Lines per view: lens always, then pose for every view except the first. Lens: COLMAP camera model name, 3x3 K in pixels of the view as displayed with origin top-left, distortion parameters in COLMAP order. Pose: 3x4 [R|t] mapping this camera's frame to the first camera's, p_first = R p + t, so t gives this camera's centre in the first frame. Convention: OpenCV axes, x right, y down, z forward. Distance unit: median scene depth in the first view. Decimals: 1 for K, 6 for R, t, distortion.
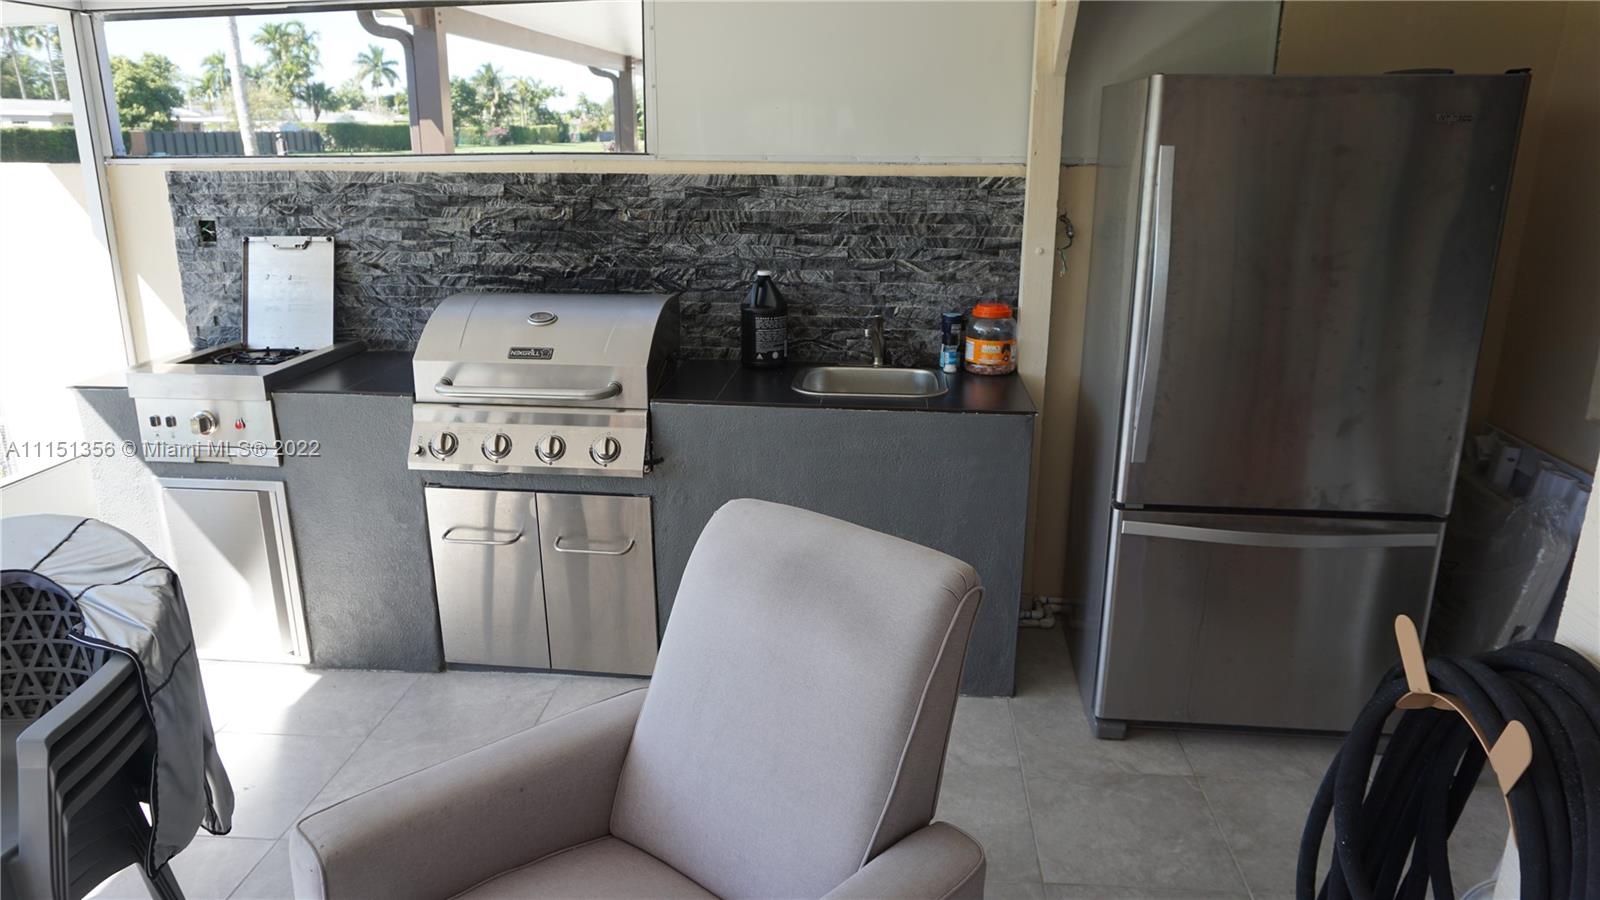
lens RADIAL K [[1072.9, 0, 790.4], [0, 1072.9, 449.1], [0, 0, 1]] dist [-0.047978, 0.040894]
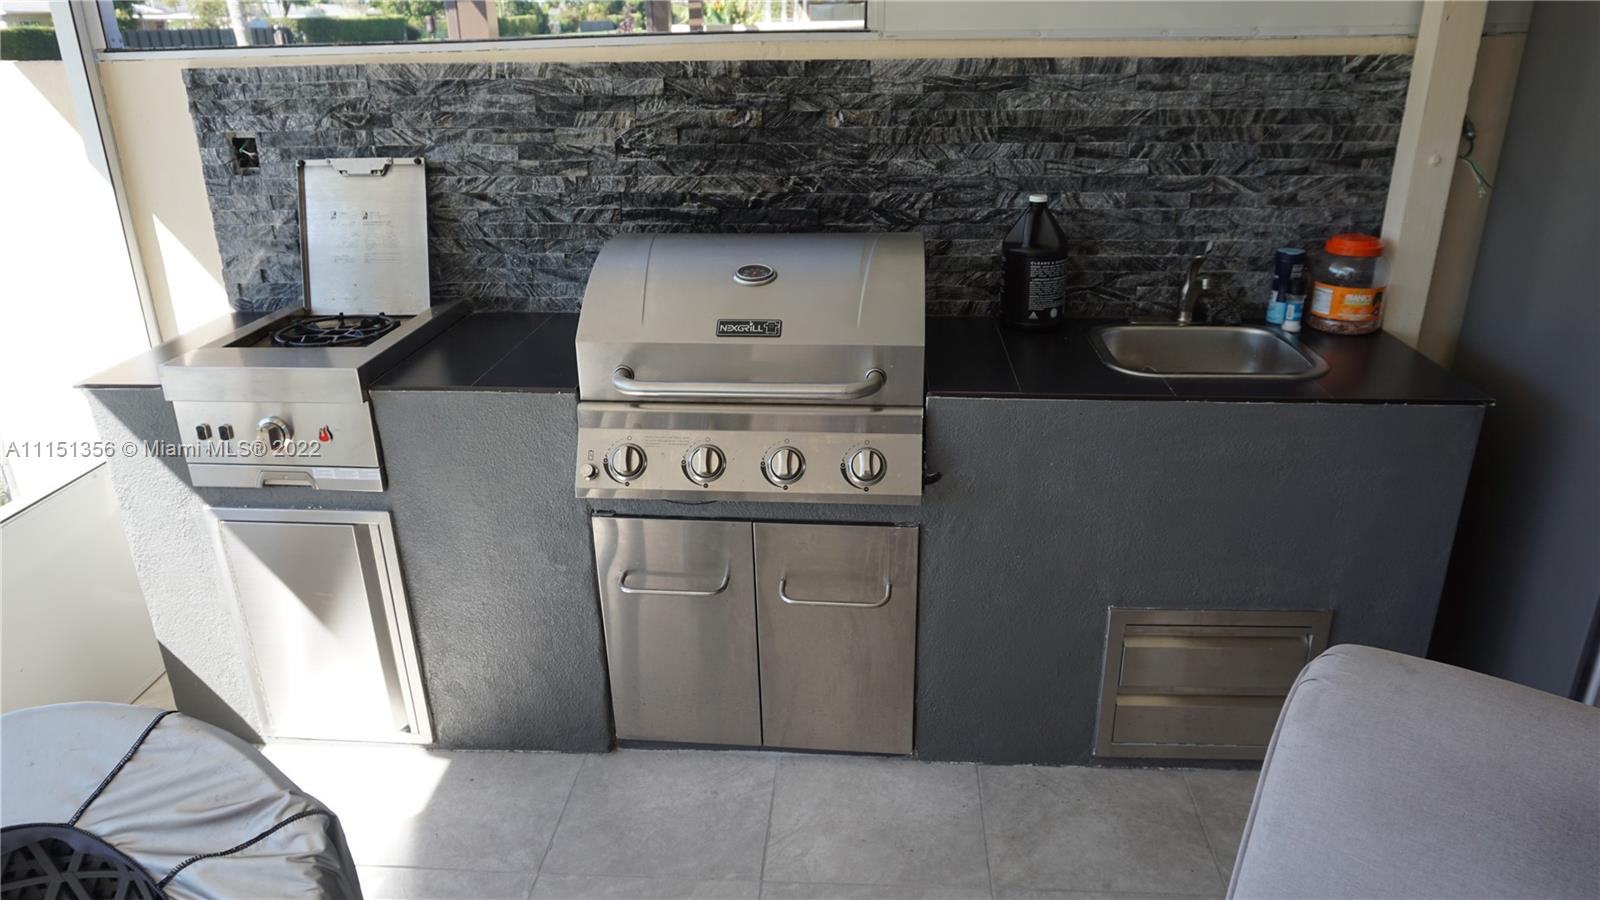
lens RADIAL K [[1072.9, 0, 789.8], [0, 1072.9, 450.4], [0, 0, 1]] dist [-0.047978, 0.040894]
pose [[0.999706, -0.023715, 0.005127, -0.199462], [0.023104, 0.994984, 0.097328, -0.069806], [-0.007409, -0.097181, 0.995239, 0.273293]]
